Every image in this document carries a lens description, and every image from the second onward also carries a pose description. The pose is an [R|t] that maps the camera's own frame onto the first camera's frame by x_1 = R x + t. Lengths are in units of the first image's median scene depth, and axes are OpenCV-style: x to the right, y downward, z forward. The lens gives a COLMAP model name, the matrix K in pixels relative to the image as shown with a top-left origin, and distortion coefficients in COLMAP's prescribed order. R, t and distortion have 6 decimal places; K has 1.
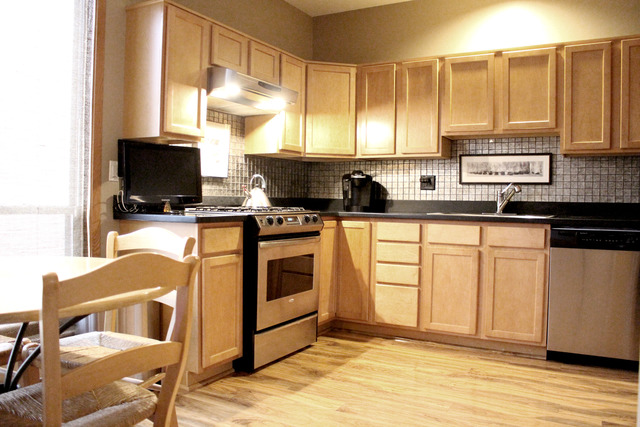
lens RADIAL K [[526.7, 0, 320.0], [0, 526.7, 213.5], [0, 0, 1]] dist [-0.169756, 0.130536]
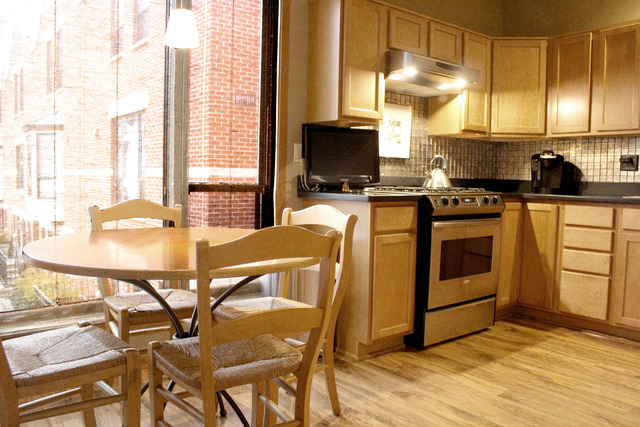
lens RADIAL K [[526.7, 0, 320.0], [0, 526.7, 213.5], [0, 0, 1]] dist [-0.169756, 0.130536]
pose [[0.922508, 0.026042, -0.385099, 0.059177], [-0.011862, 0.999163, 0.039153, 0.000937], [0.385796, -0.031551, 0.922045, -0.010362]]
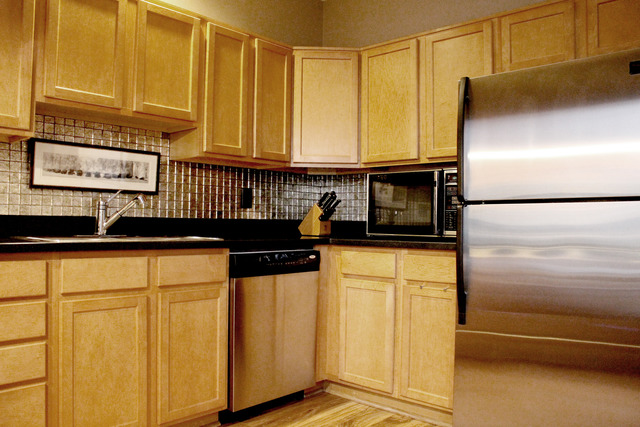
lens RADIAL K [[526.7, 0, 320.0], [0, 526.7, 213.5], [0, 0, 1]] dist [-0.169756, 0.130536]
pose [[0.217352, 0.004641, 0.976082, -0.254366], [0.014866, 0.999857, -0.008064, -0.020424], [-0.975980, 0.016264, 0.217252, 0.638401]]
